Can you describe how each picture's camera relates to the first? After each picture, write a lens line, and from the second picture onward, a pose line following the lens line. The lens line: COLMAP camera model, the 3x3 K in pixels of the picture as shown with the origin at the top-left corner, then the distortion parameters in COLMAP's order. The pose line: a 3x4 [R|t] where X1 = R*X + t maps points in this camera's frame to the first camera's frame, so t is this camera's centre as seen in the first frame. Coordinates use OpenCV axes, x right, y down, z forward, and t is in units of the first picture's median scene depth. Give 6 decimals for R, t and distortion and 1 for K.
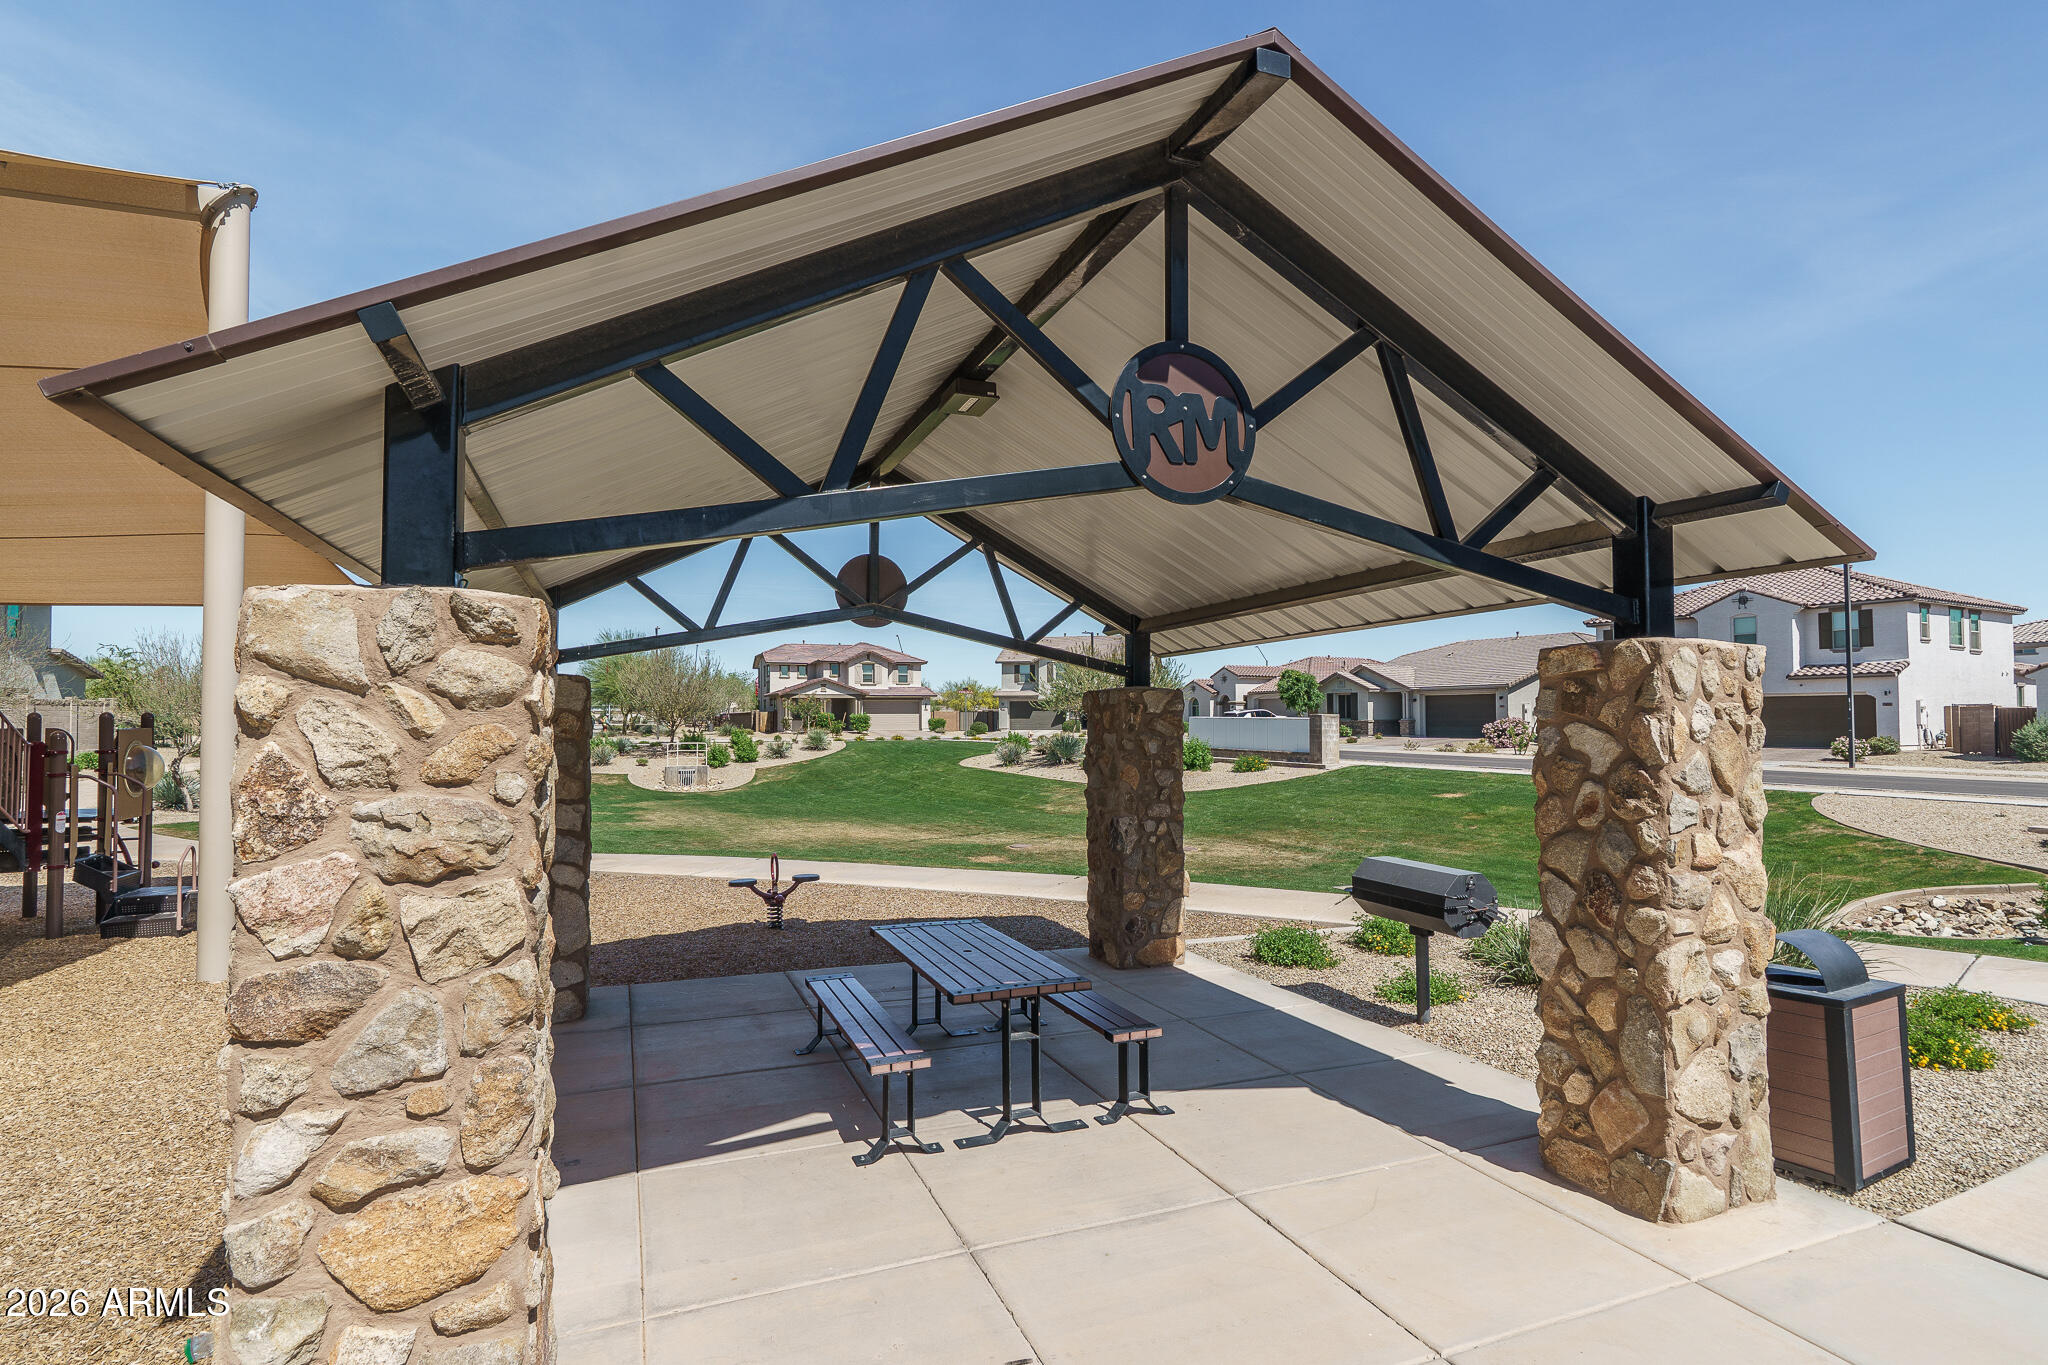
lens RADIAL K [[1012.9, 0, 1024.0], [0, 1012.9, 688.9], [0, 0, 1]] dist [-0.002156, -0.000258]
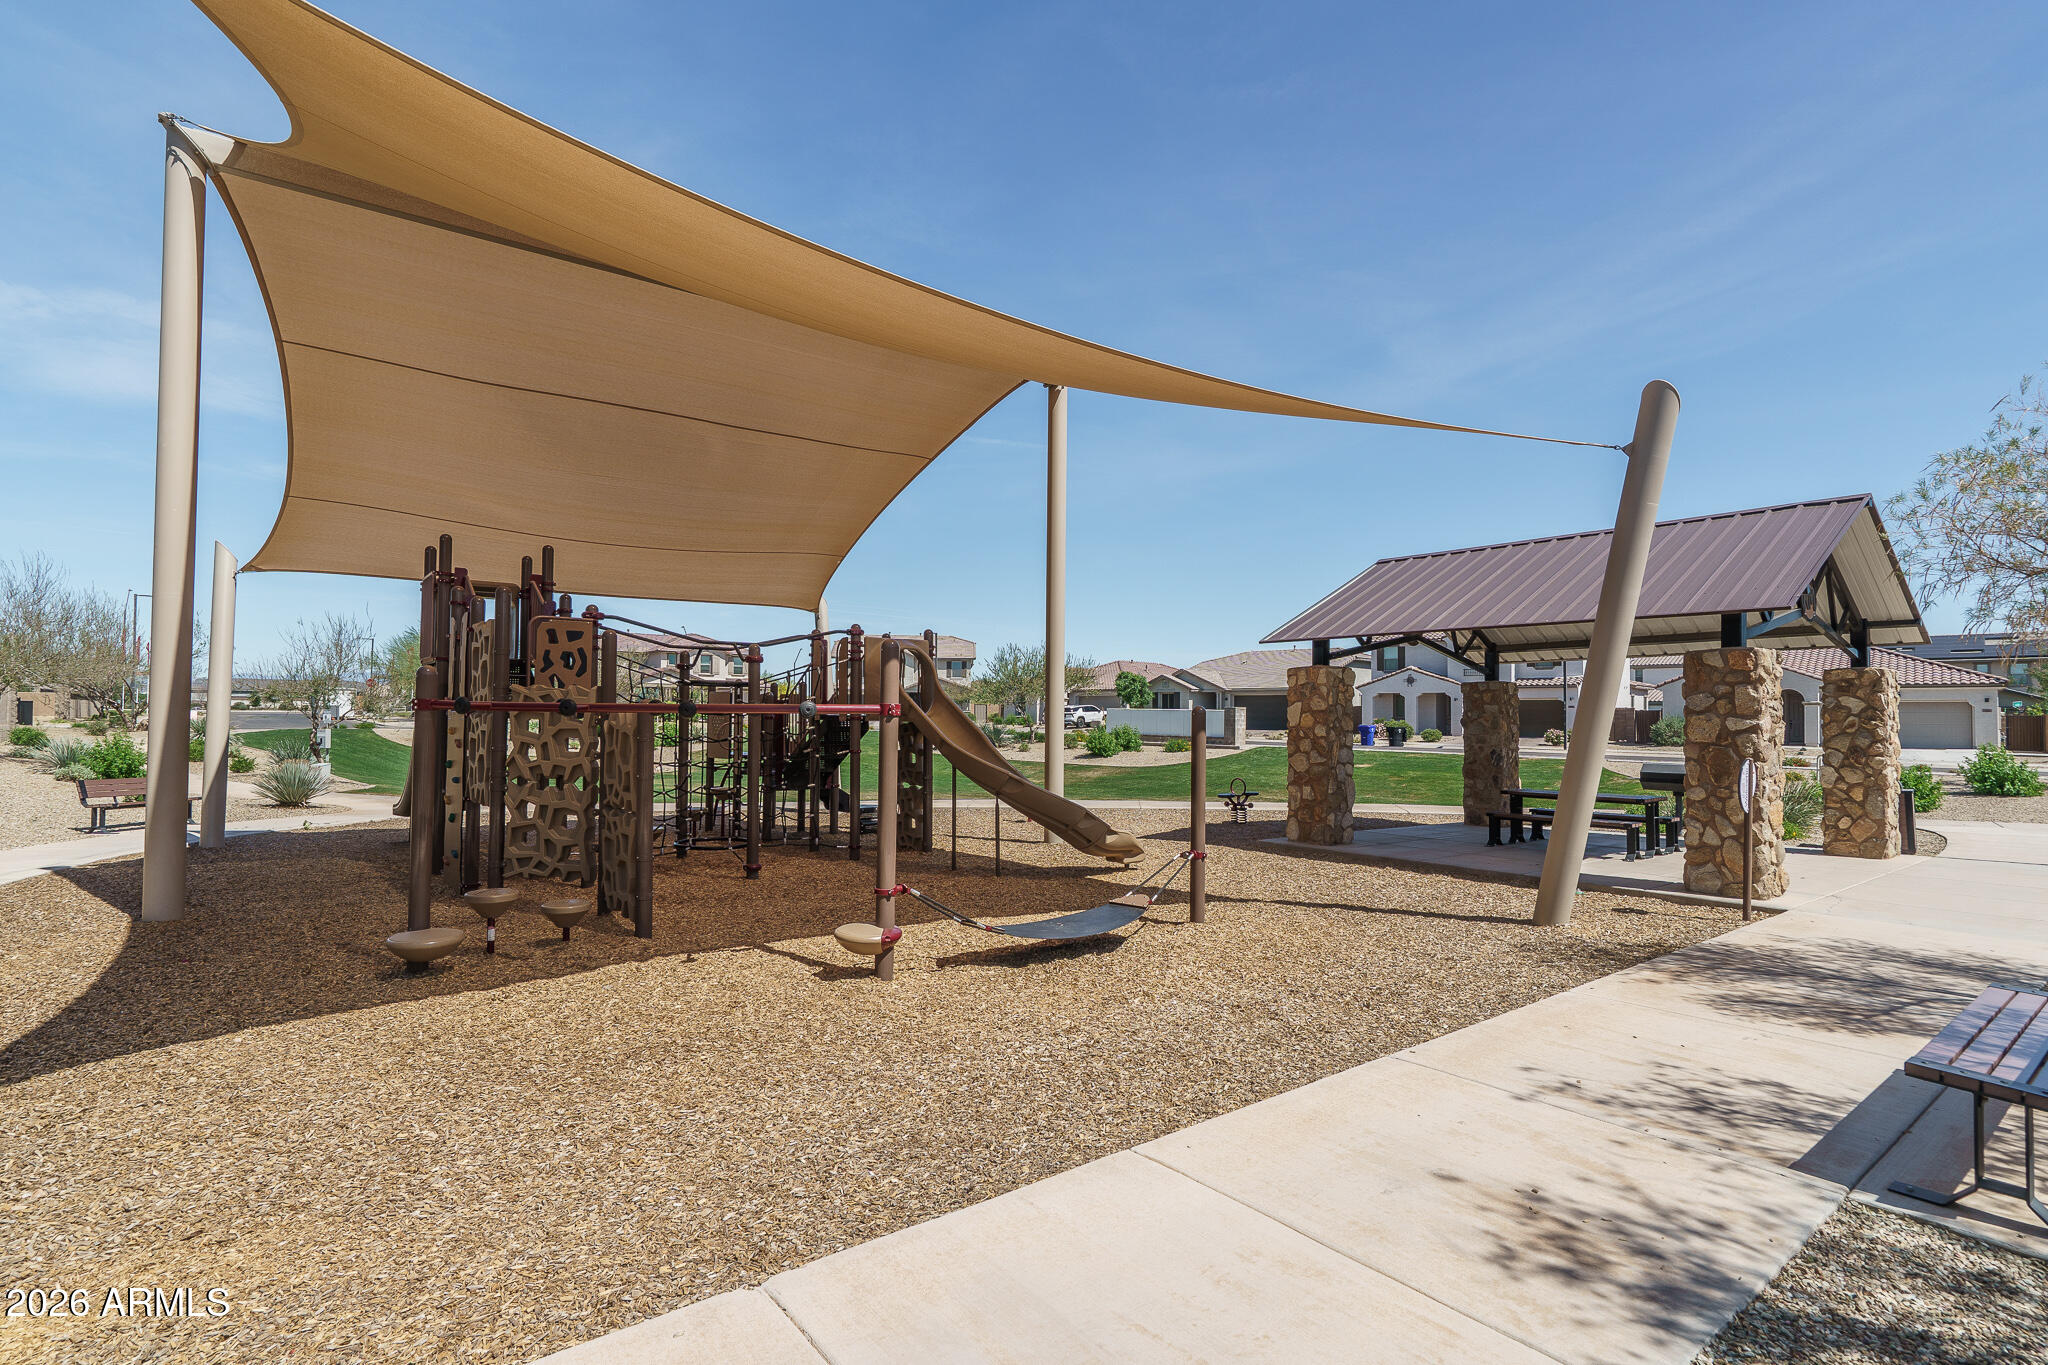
lens RADIAL K [[1012.9, 0, 1022.2], [0, 1012.9, 682.5], [0, 0, 1]] dist [-0.002156, -0.000258]
pose [[0.954758, 0.021743, 0.296586, -1.264719], [-0.020526, 0.999763, -0.007218, 0.031761], [-0.296673, 0.000803, 0.954979, -0.522911]]
